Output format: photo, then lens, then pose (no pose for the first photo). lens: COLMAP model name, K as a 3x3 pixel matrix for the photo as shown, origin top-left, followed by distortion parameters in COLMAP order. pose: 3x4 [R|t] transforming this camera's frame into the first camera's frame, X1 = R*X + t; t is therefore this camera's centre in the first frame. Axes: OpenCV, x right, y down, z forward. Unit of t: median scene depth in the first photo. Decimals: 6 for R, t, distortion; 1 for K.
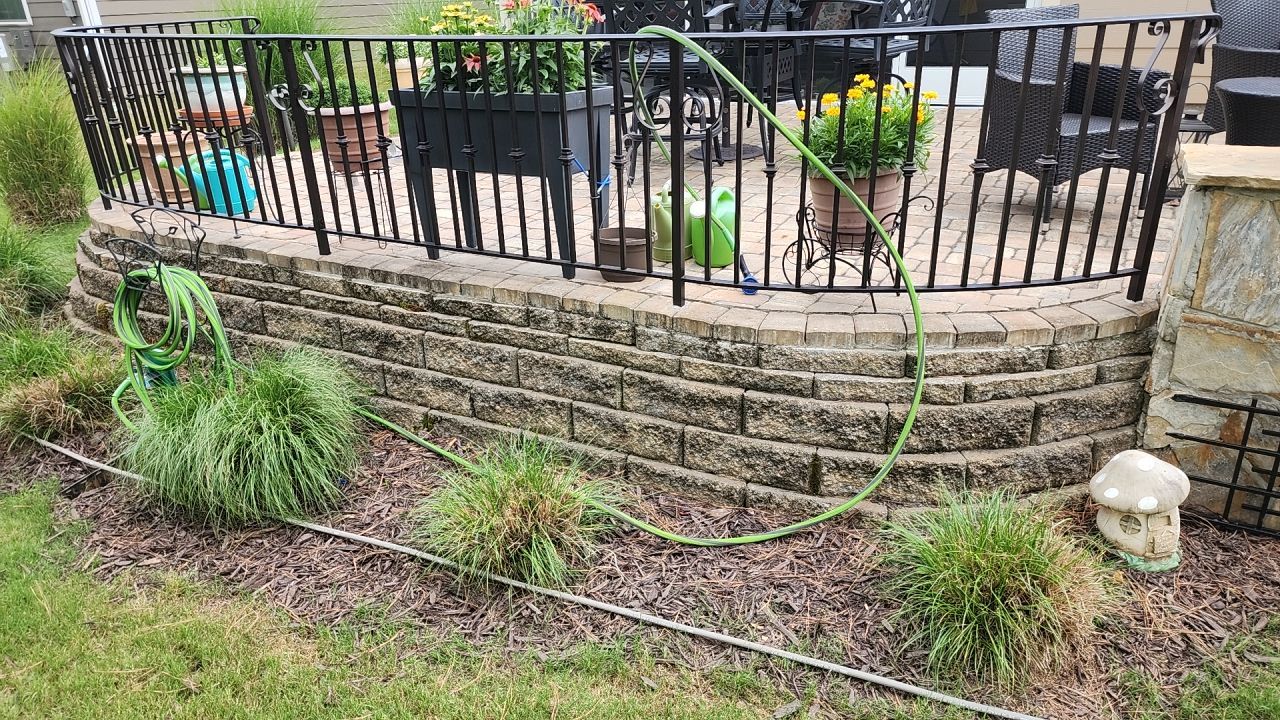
lens RADIAL K [[908.6, 0, 640.0], [0, 908.6, 360.0], [0, 0, 1]] dist [0.085360, -0.080450]
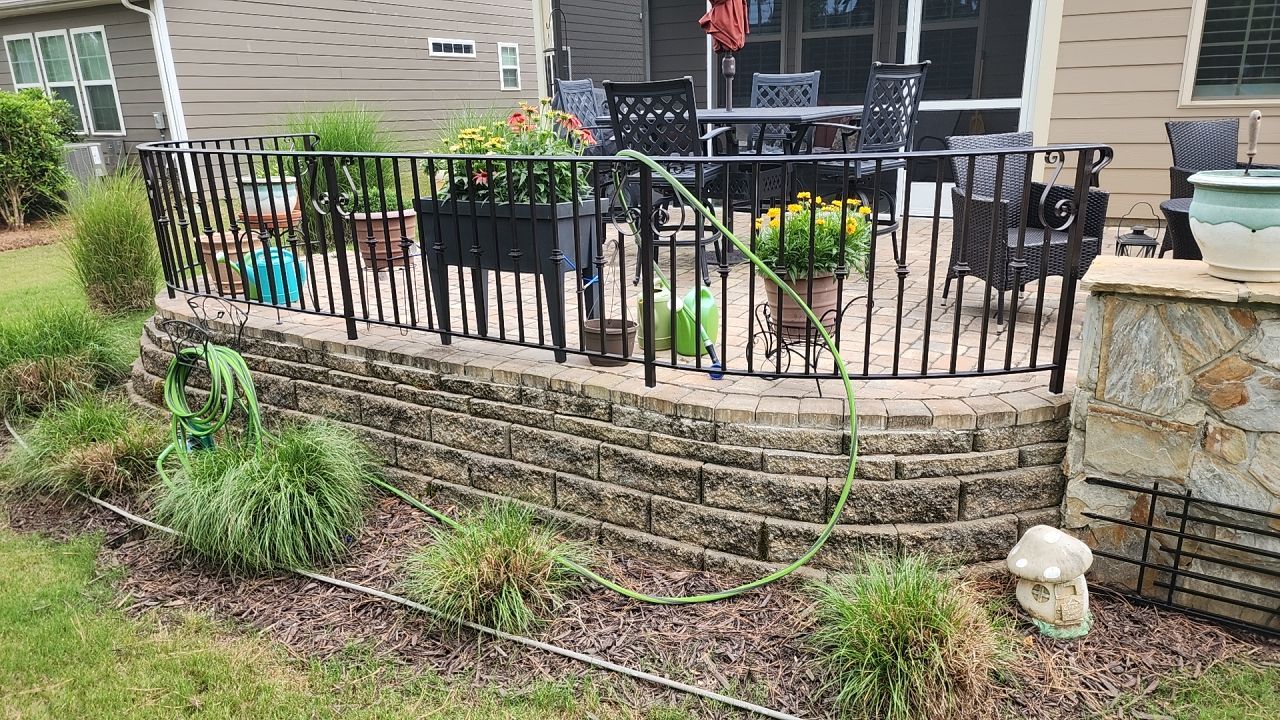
lens RADIAL K [[908.6, 0, 640.0], [0, 908.6, 360.0], [0, 0, 1]] dist [0.085360, -0.080450]
pose [[0.998232, 0.022240, -0.055115, 0.093069], [-0.028205, 0.993538, -0.109936, 0.031066], [0.052314, 0.111296, 0.992409, -0.124017]]
